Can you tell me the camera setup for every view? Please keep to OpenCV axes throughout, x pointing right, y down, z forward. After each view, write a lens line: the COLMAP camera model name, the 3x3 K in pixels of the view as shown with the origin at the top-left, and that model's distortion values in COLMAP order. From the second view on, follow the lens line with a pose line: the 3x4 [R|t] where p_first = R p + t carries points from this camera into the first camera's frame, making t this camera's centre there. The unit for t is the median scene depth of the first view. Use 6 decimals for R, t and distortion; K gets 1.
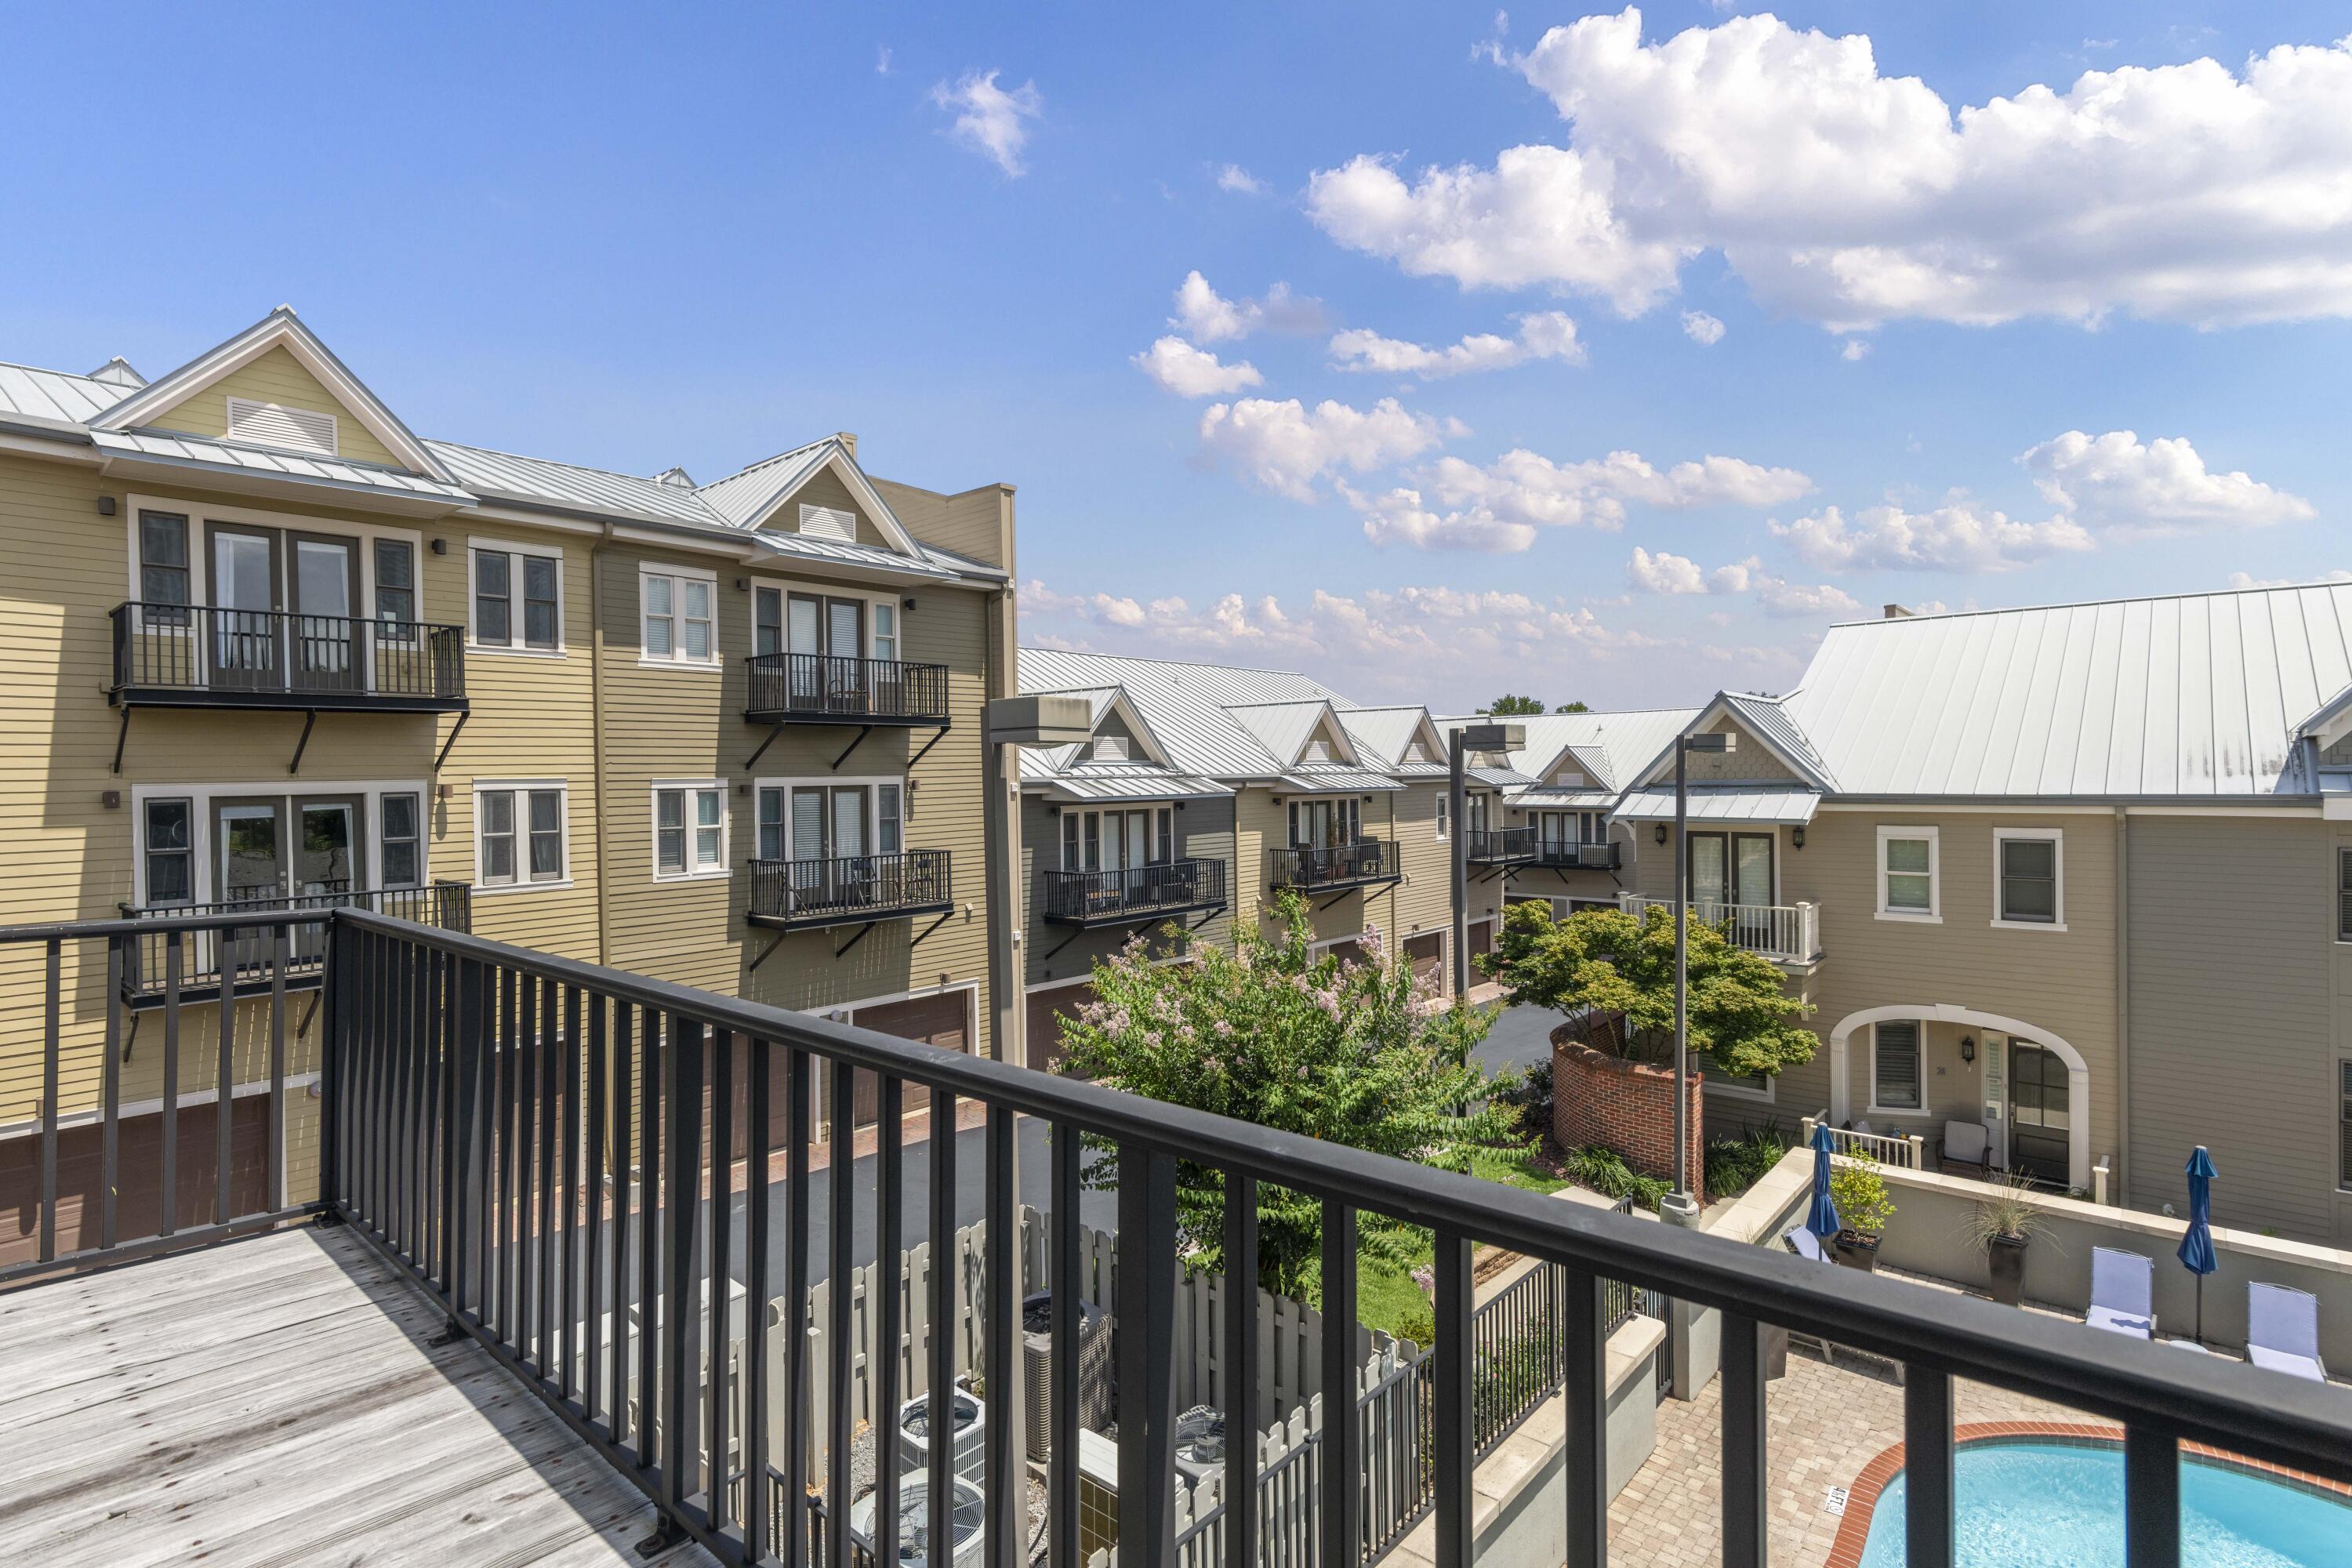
lens RADIAL K [[1147.1, 0, 1179.7], [0, 1147.1, 783.9], [0, 0, 1]] dist [0.004352, -0.000036]
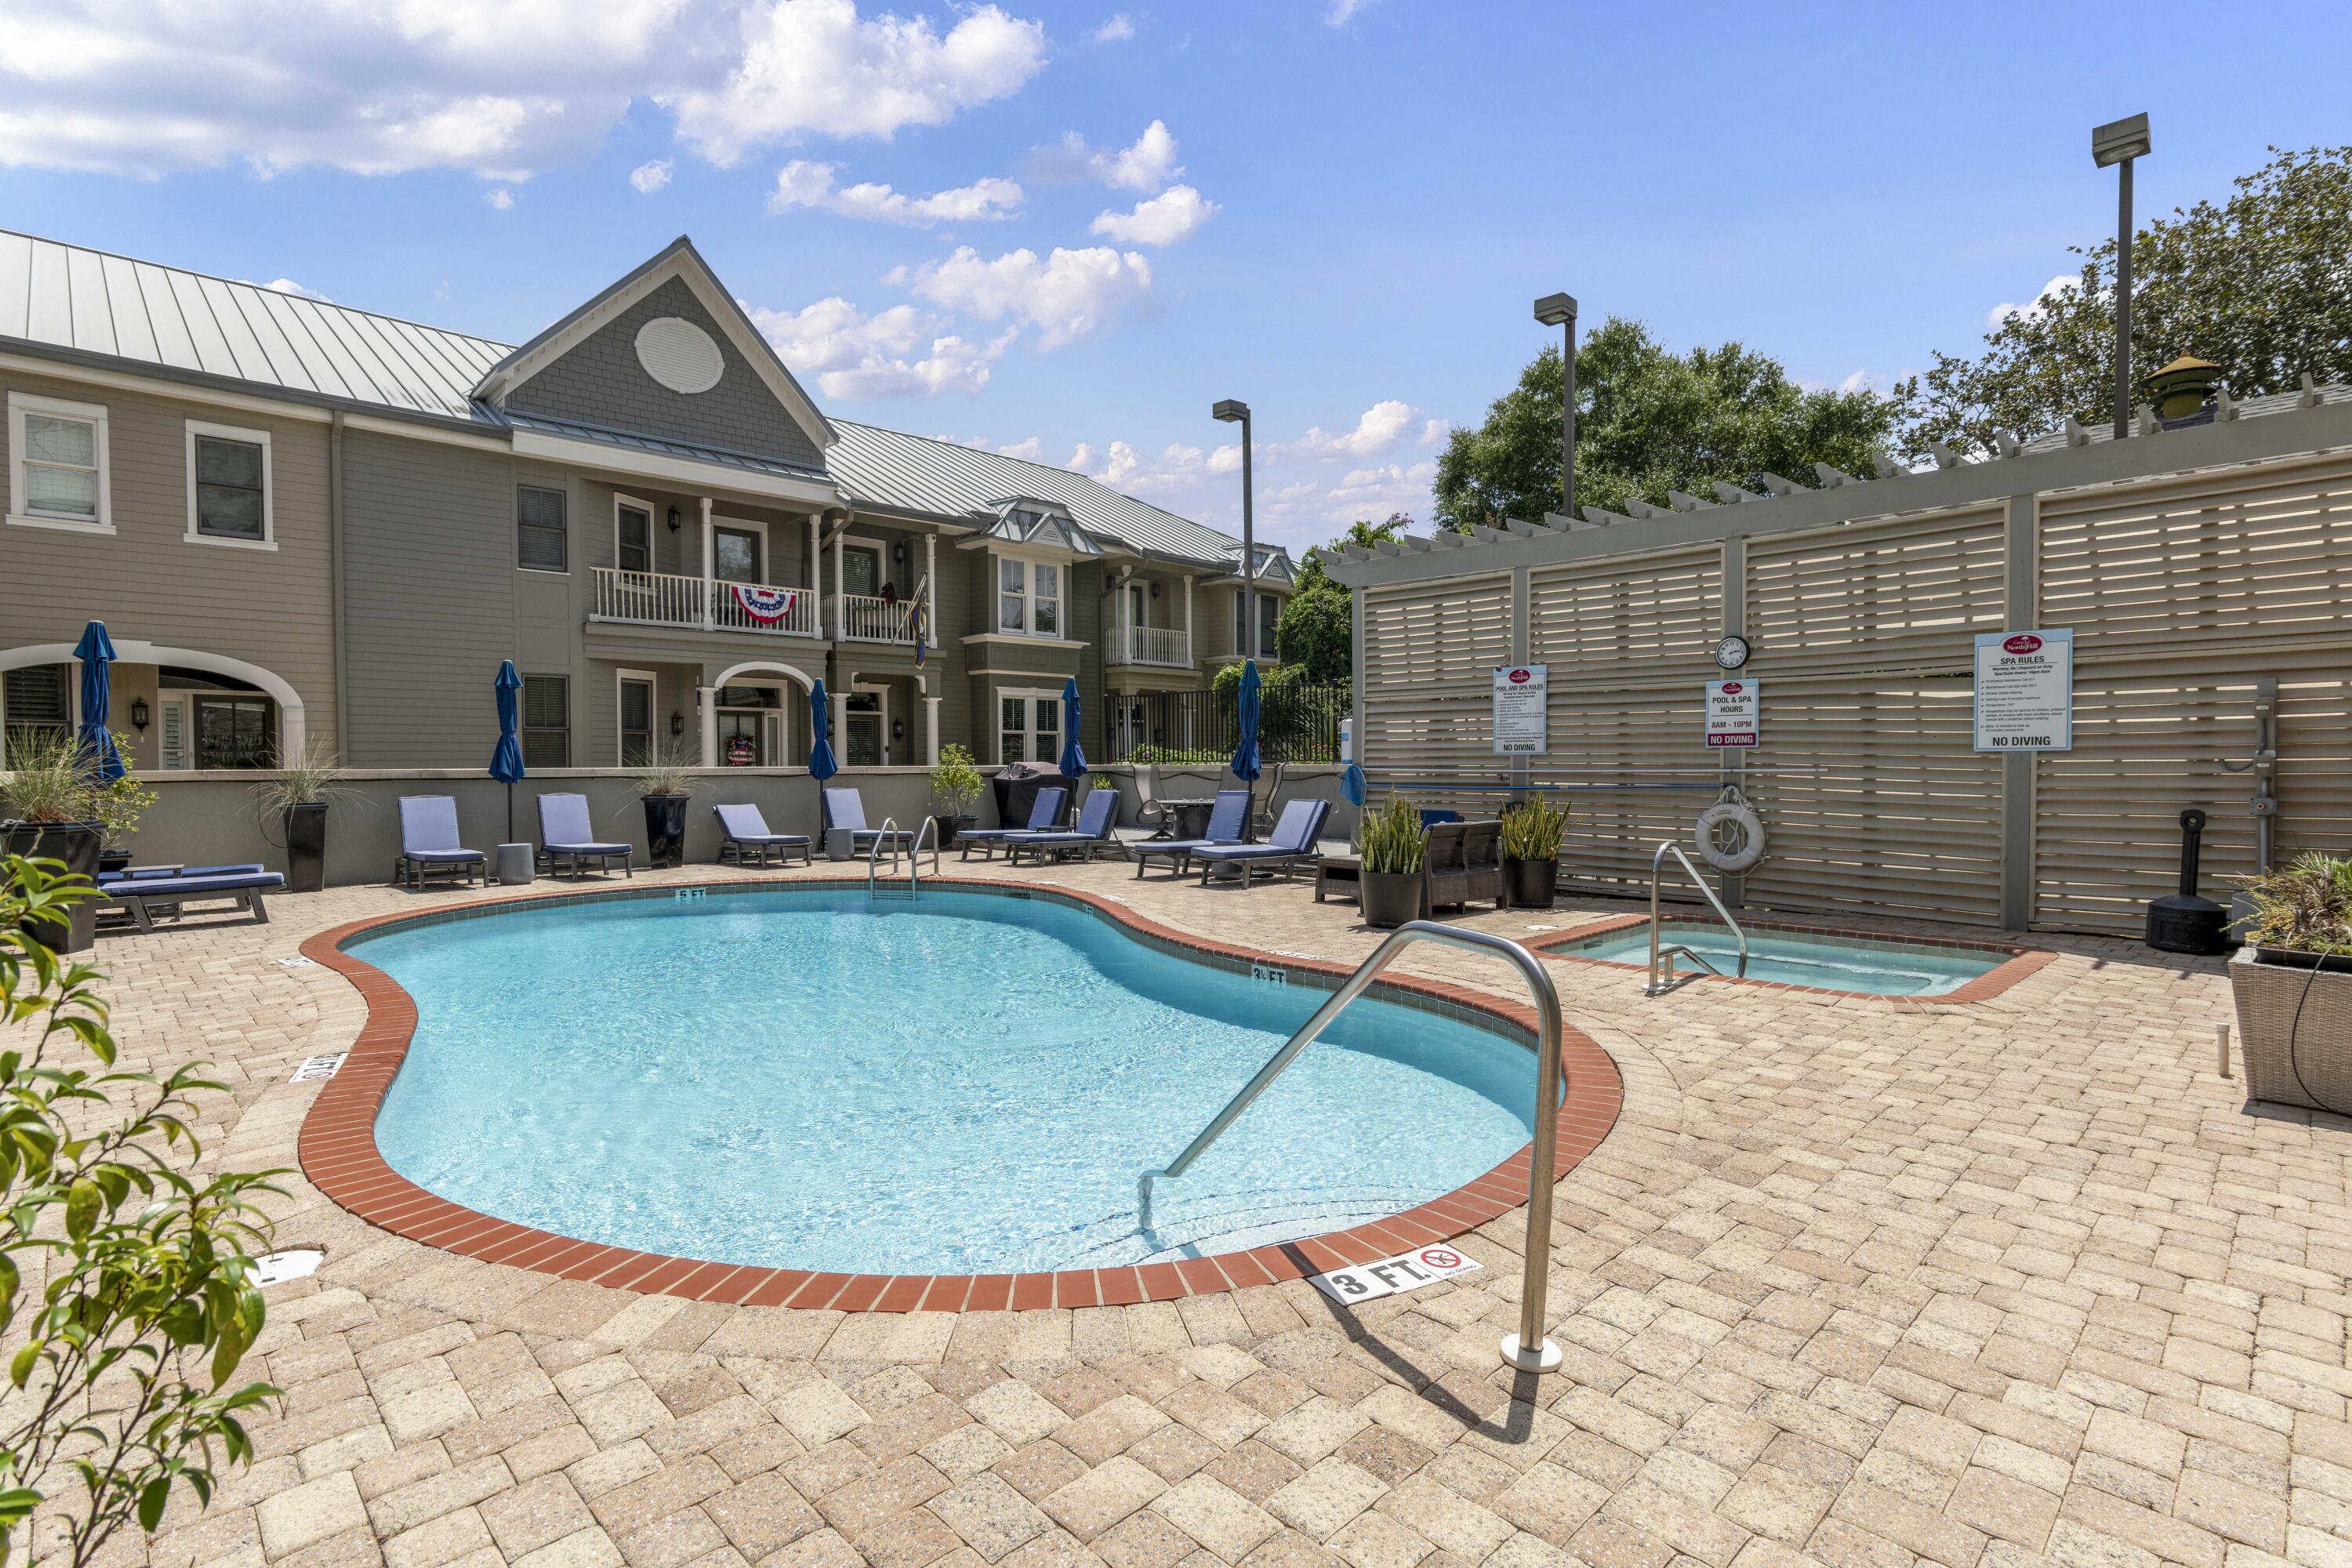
lens RADIAL K [[1147.1, 0, 1175.6], [0, 1147.1, 794.1], [0, 0, 1]] dist [0.004352, -0.000036]
pose [[0.075072, -0.009389, 0.997134, -0.058007], [0.014180, 0.999865, 0.008347, 0.312296], [-0.997077, 0.013513, 0.075195, 0.244536]]
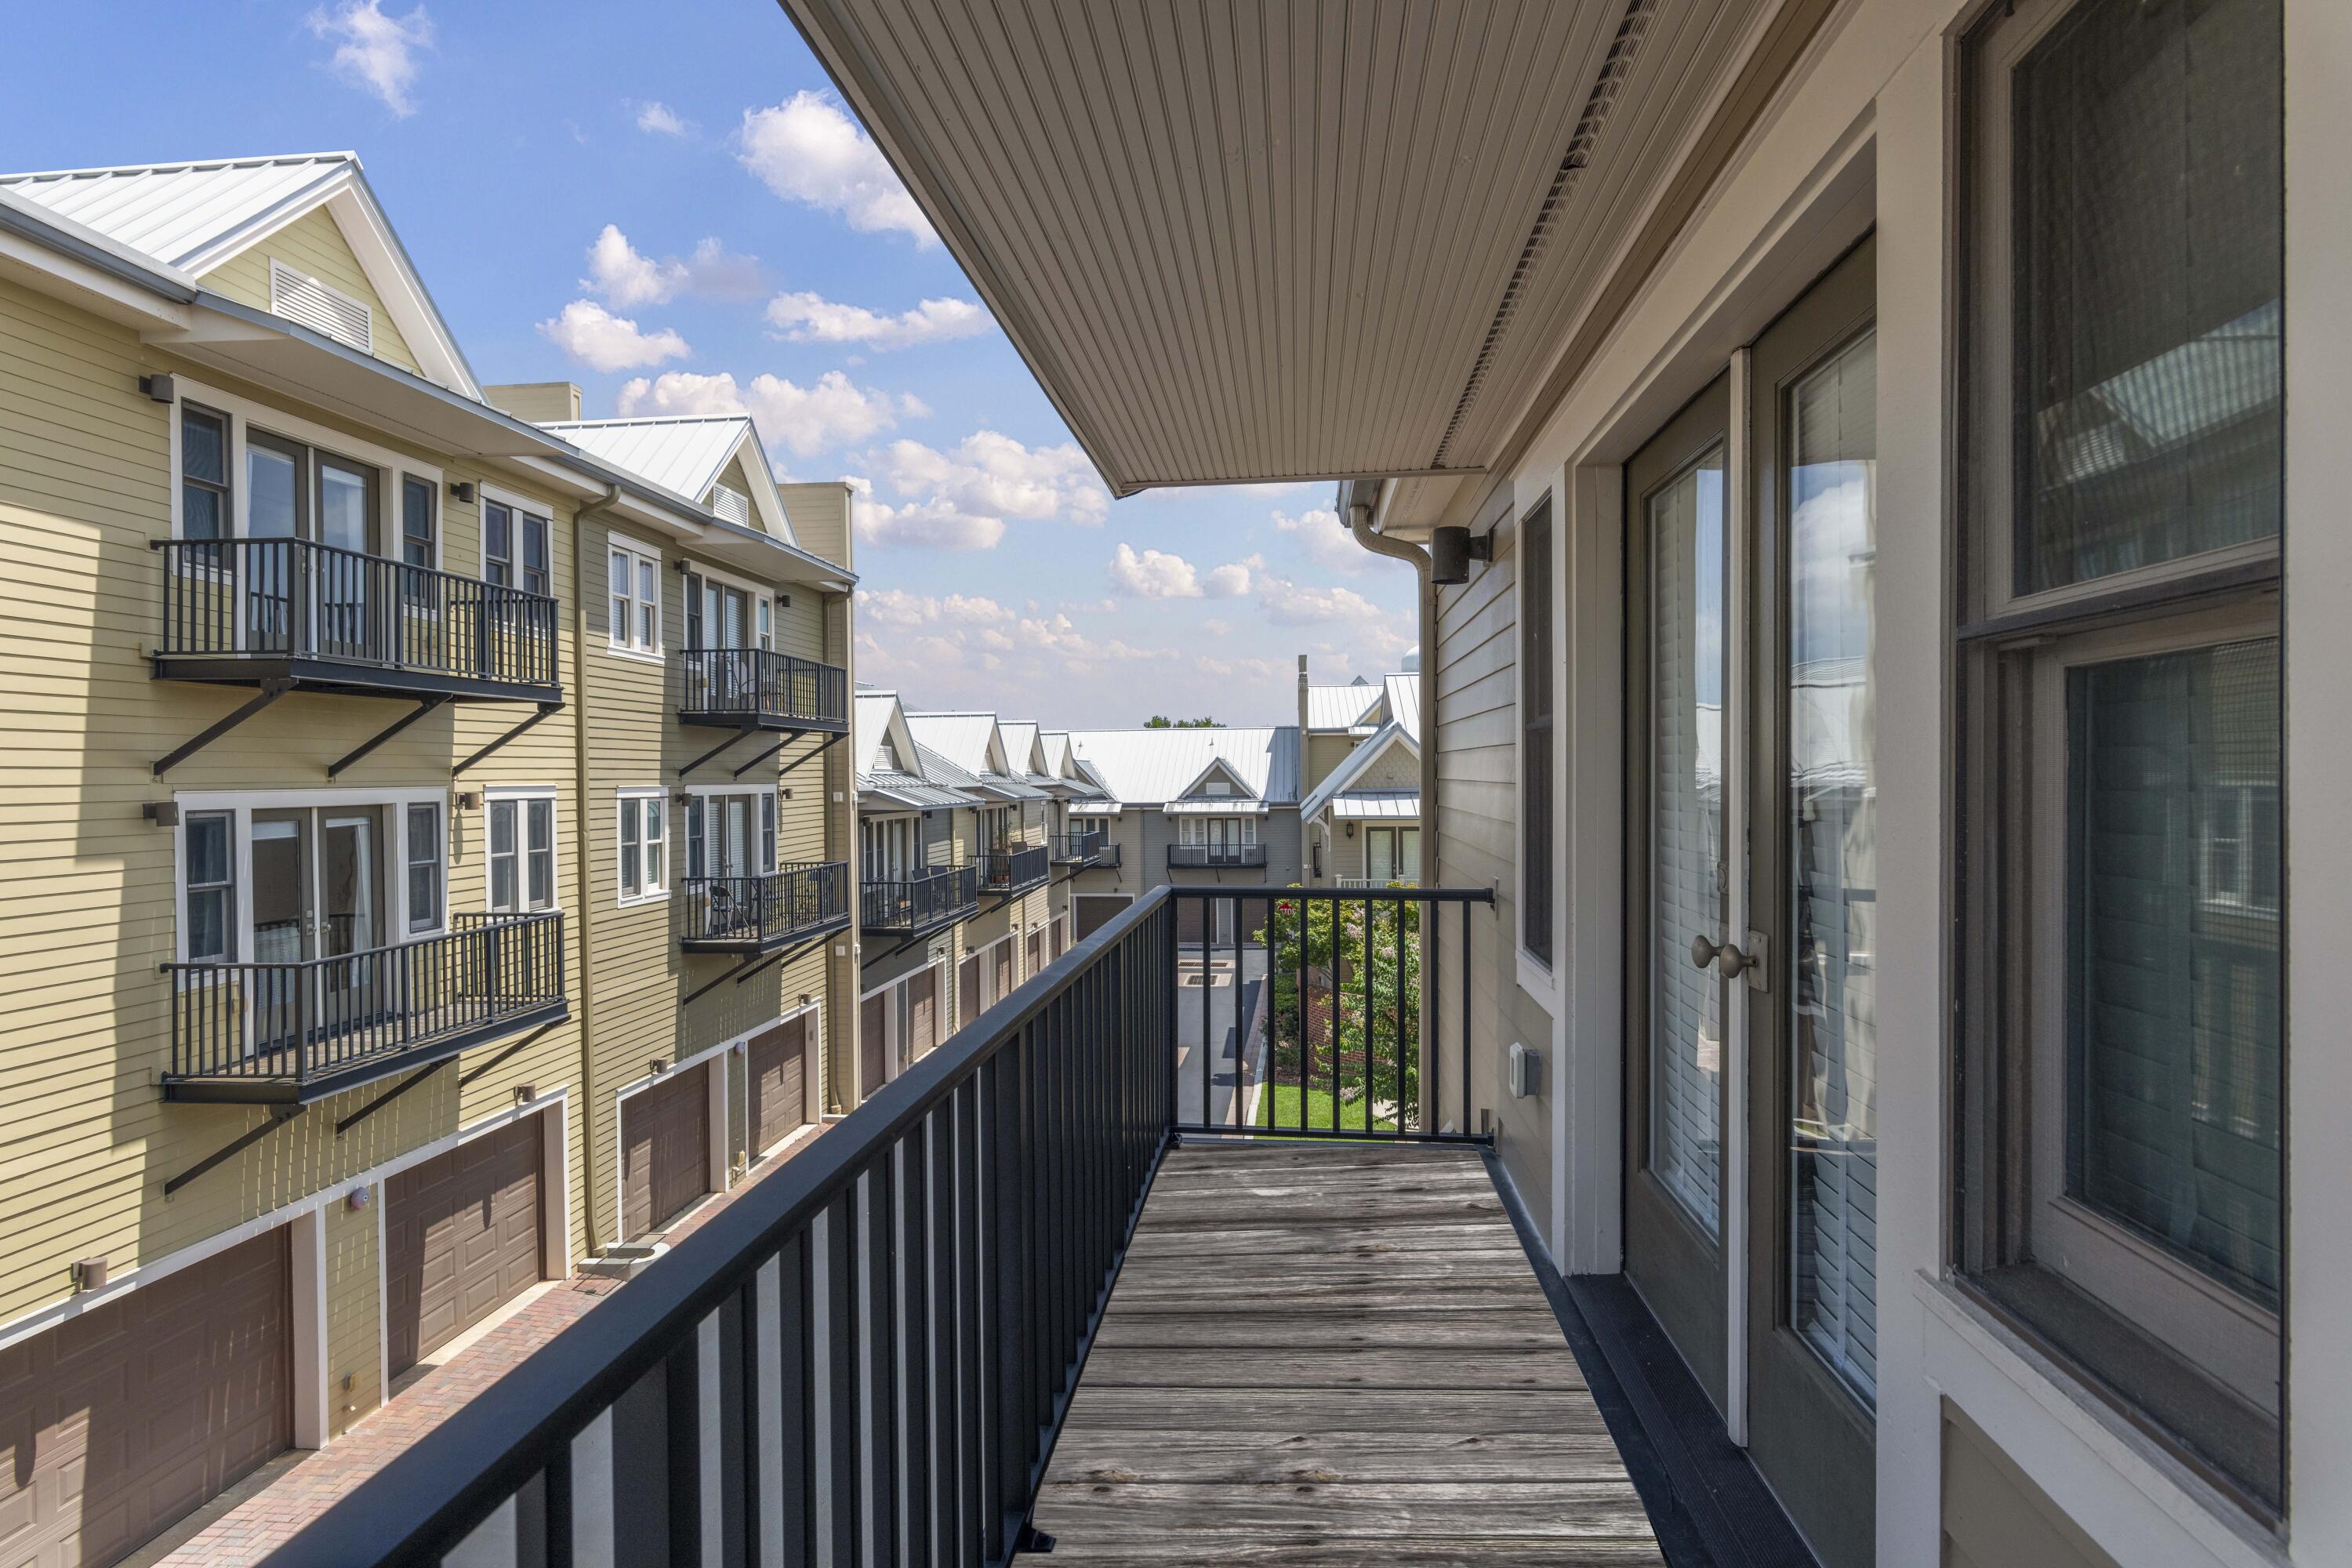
lens RADIAL K [[1147.1, 0, 1177.6], [0, 1147.1, 775.2], [0, 0, 1]] dist [0.004352, -0.000036]
pose [[0.817325, 0.009916, 0.576091, -0.589583], [-0.000716, 0.999869, -0.016195, 0.000793], [-0.576176, 0.012824, 0.817225, 0.061518]]
